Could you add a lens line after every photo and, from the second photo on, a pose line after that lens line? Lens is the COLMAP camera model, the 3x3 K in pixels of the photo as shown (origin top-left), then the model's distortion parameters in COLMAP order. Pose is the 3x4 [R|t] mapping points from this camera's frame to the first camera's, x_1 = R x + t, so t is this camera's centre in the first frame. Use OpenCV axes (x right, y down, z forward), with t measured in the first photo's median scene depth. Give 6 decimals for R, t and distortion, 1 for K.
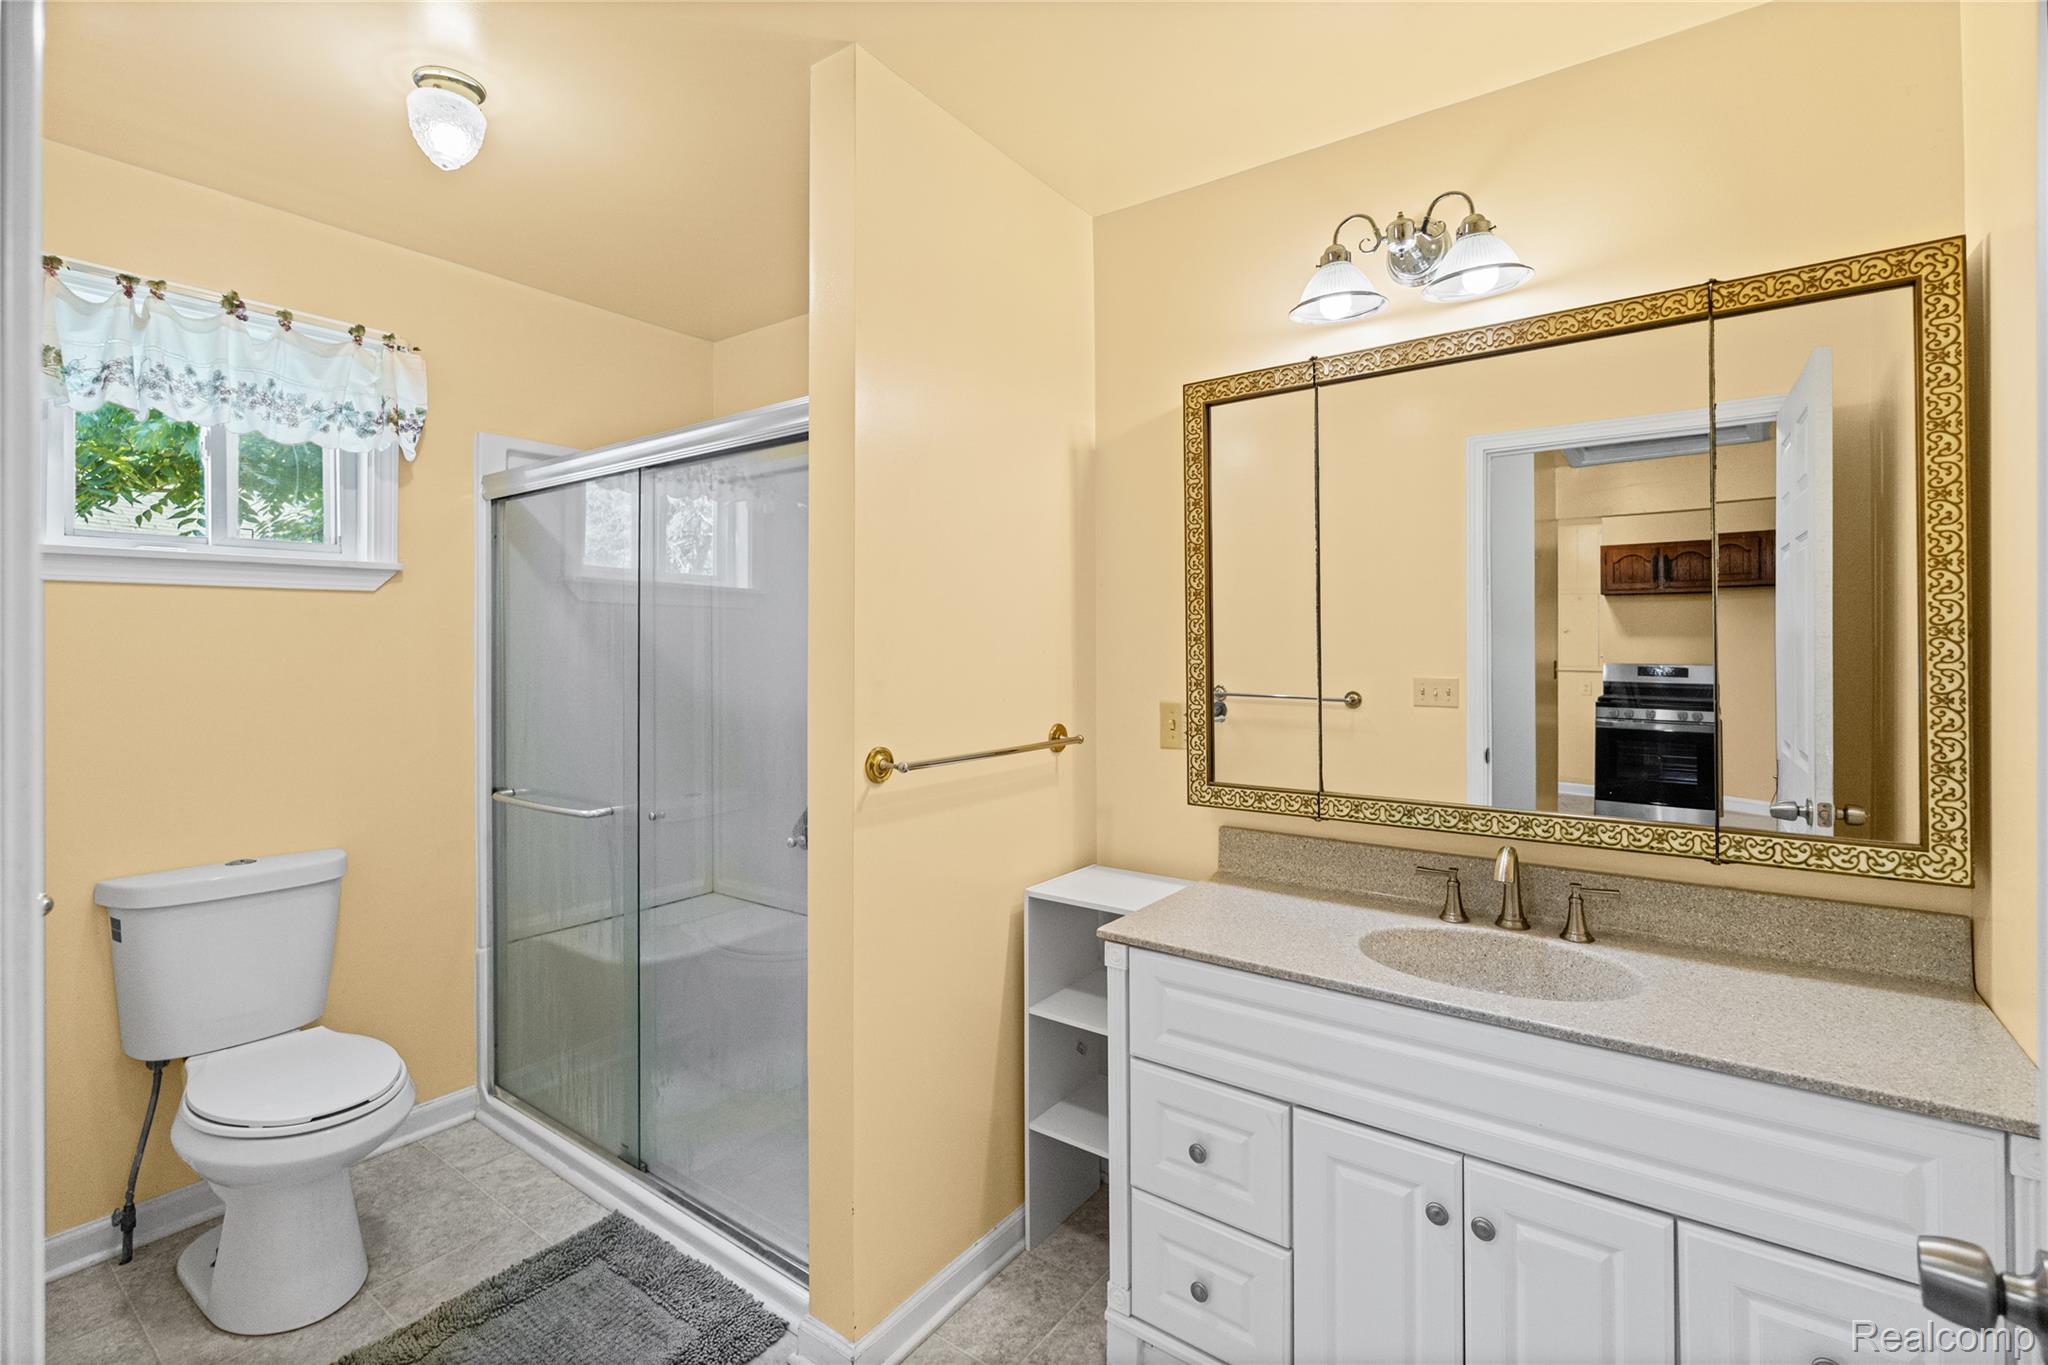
lens RADIAL K [[931.1, 0, 1022.5], [0, 931.1, 643.3], [0, 0, 1]] dist [0.002862, 0.000443]
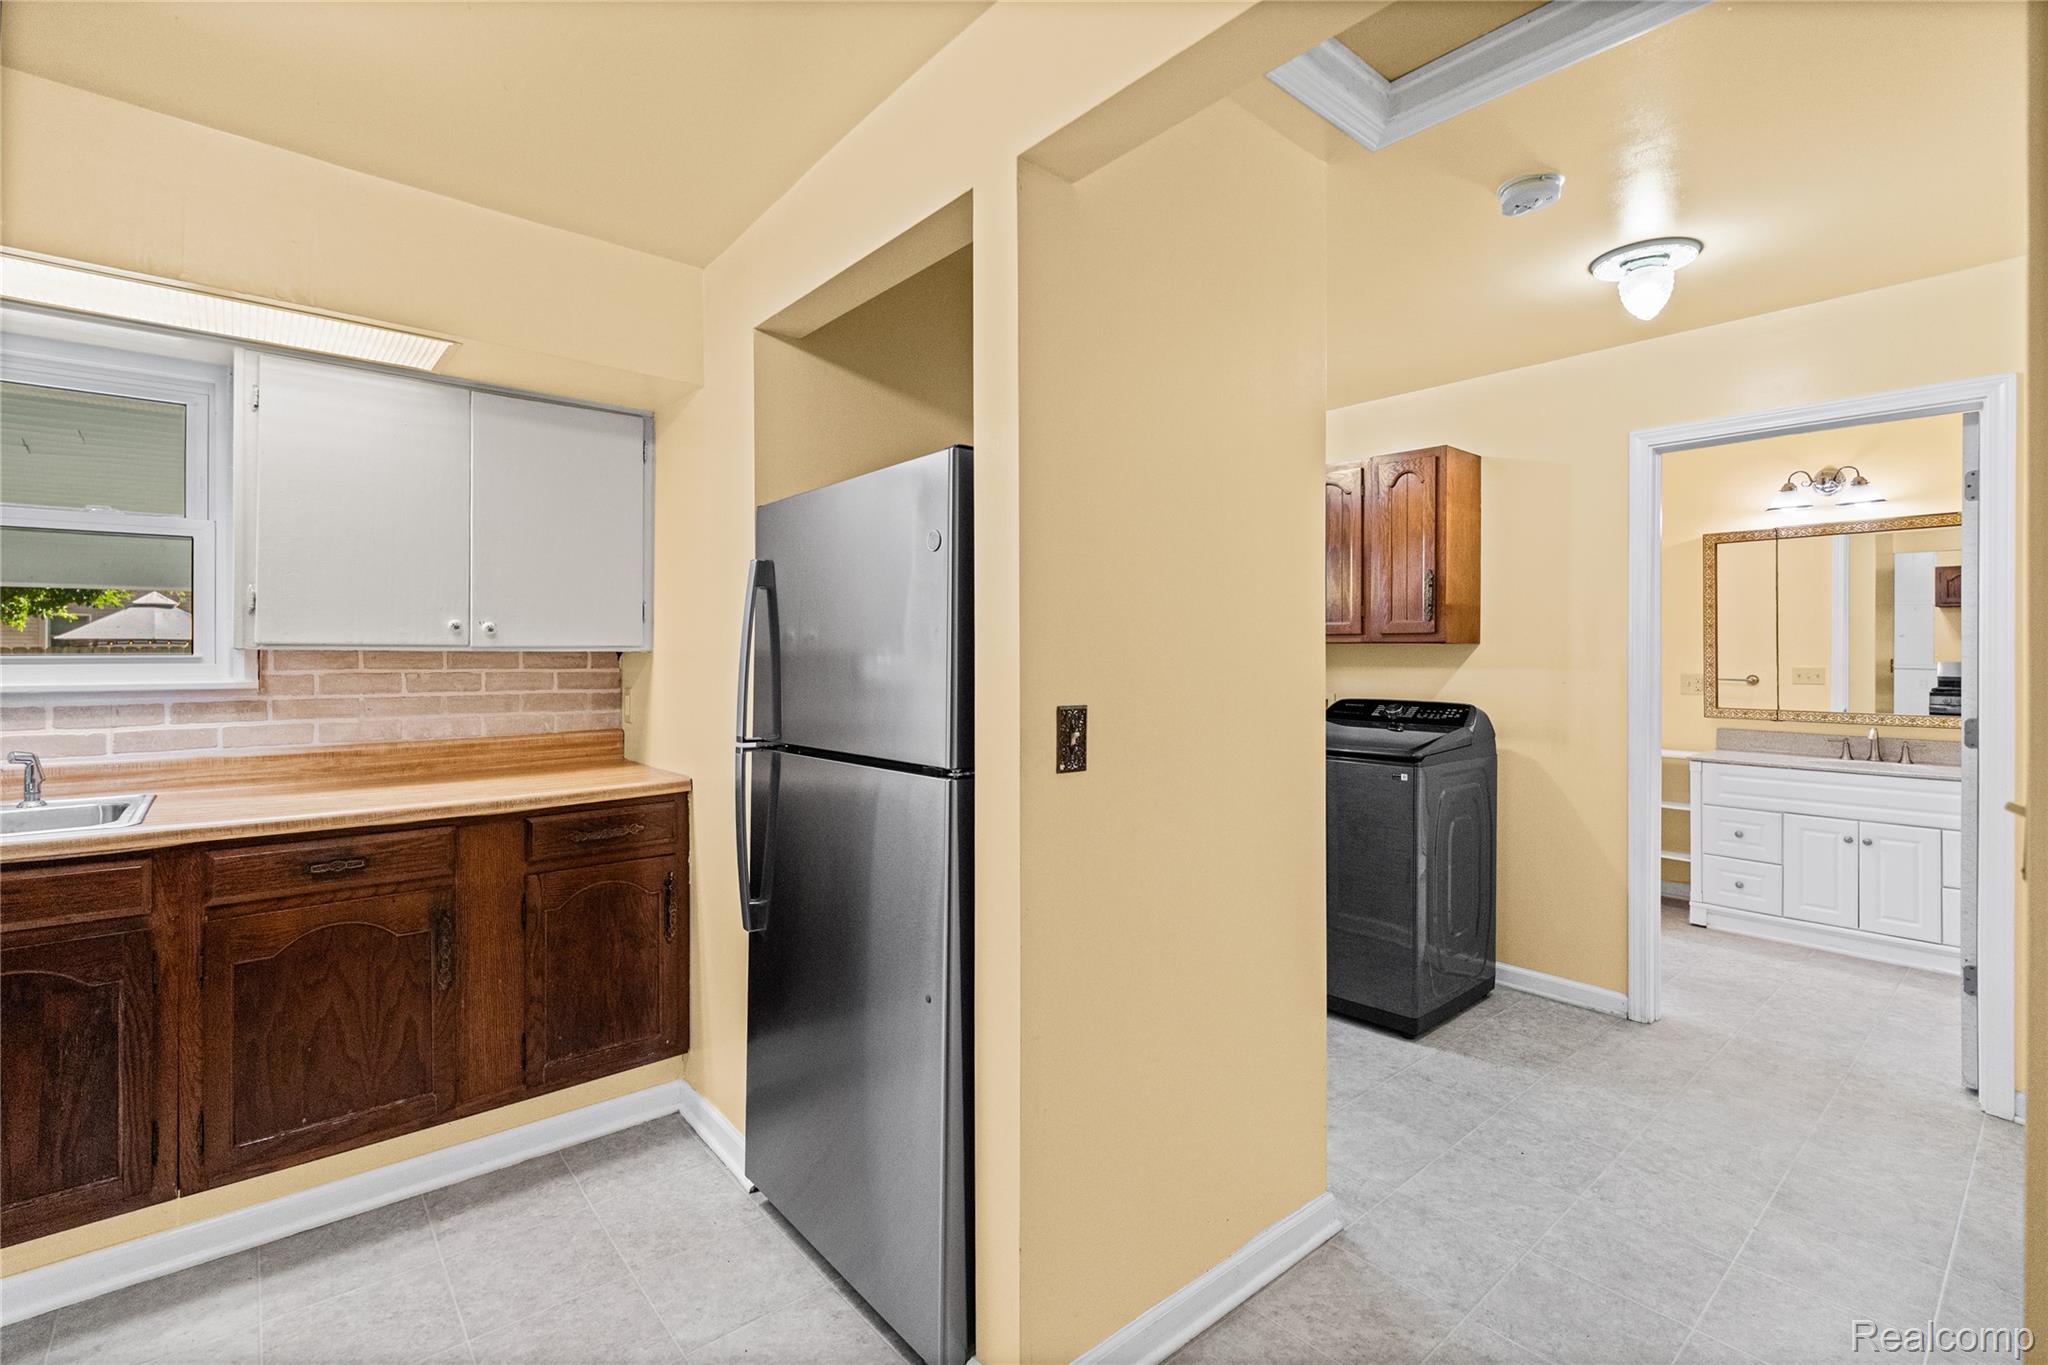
lens RADIAL K [[931.1, 0, 1022.5], [0, 931.1, 643.3], [0, 0, 1]] dist [0.002862, 0.000443]
pose [[0.973767, 0.003888, -0.227516, -1.016975], [-0.003708, 0.999992, 0.001219, -0.006471], [0.227519, -0.000344, 0.973774, -1.758164]]
